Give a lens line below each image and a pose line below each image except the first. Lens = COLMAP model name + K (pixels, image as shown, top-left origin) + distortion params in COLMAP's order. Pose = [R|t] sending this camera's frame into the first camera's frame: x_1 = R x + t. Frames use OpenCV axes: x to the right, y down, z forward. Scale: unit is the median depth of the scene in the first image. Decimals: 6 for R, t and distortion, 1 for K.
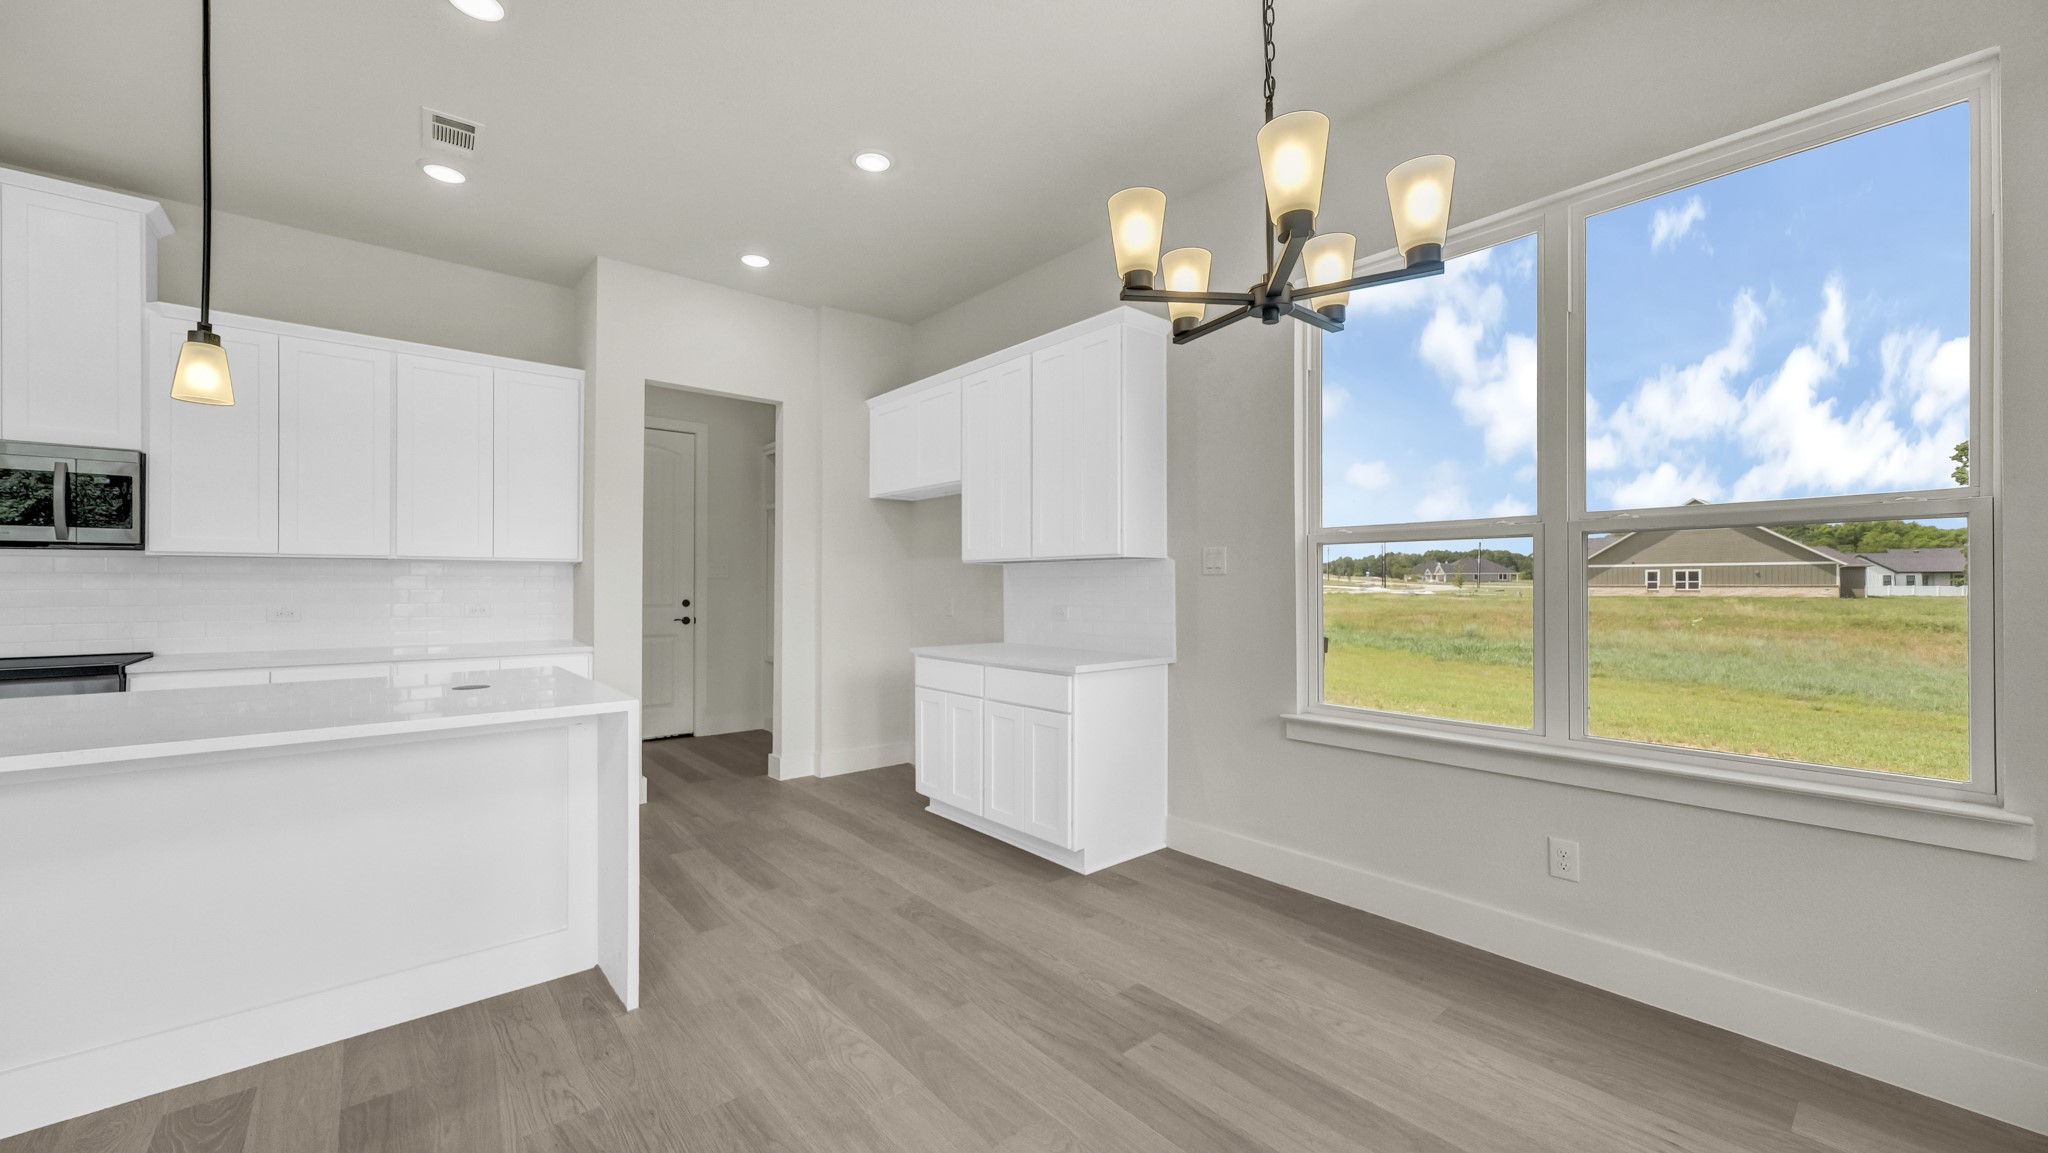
lens RADIAL K [[783.4, 0, 1030.3], [0, 783.4, 588.9], [0, 0, 1]] dist [-0.000990, 0.002594]
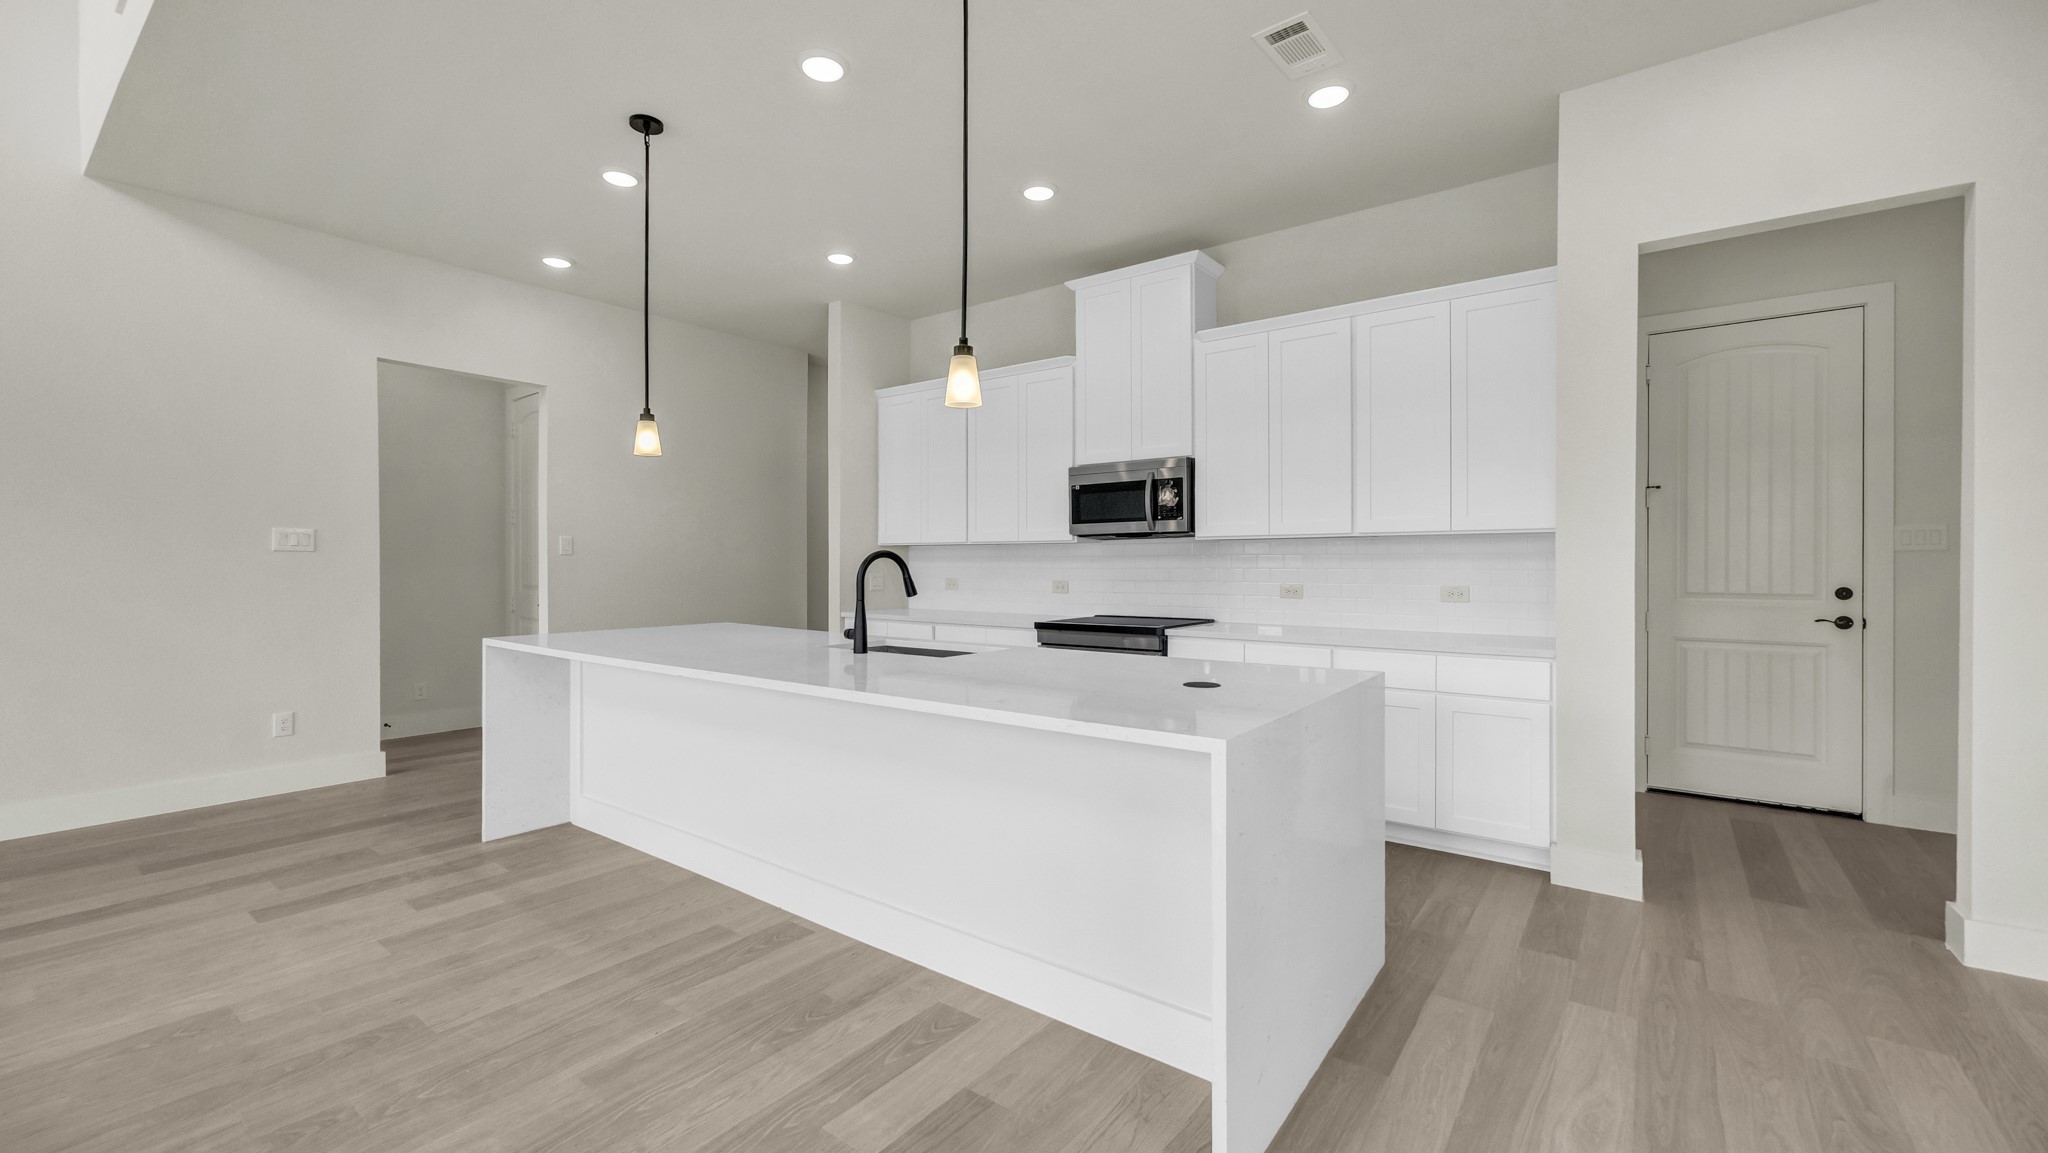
lens RADIAL K [[830.3, 0, 1004.2], [0, 830.3, 566.2], [0, 0, 1]] dist [-0.003686, 0.001886]
pose [[0.201502, 0.000299, -0.979488, 0.086789], [-0.004121, 0.999991, -0.000542, 0.000028], [0.979480, 0.004146, 0.201501, 0.434578]]
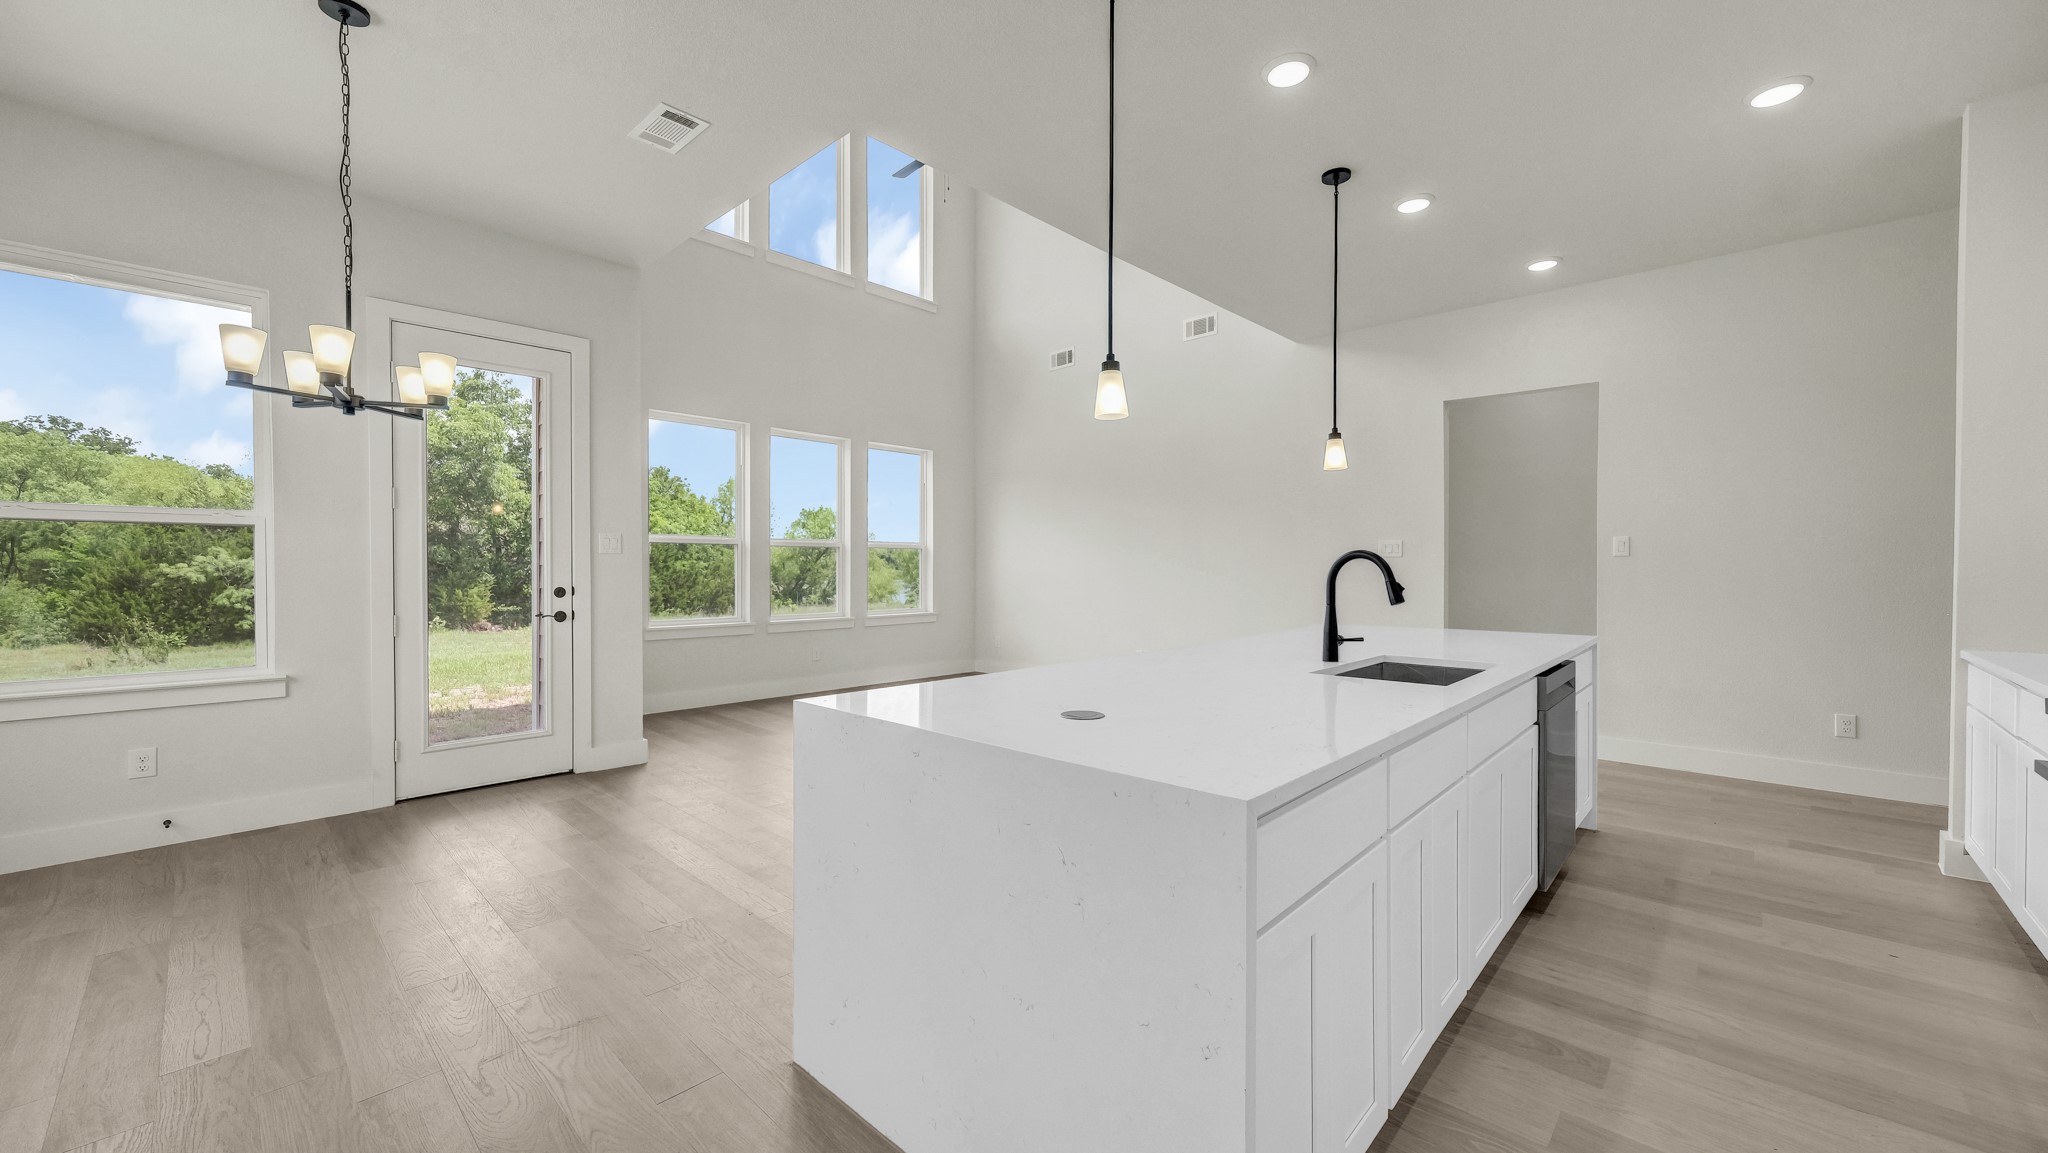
lens RADIAL K [[783.4, 0, 1028.3], [0, 783.4, 572.3], [0, 0, 1]] dist [-0.000990, 0.002594]
pose [[-0.993812, -0.006835, -0.110868, -0.434238], [-0.007789, 0.999936, 0.008172, 0.001524], [0.110805, 0.008985, -0.993802, 1.201703]]
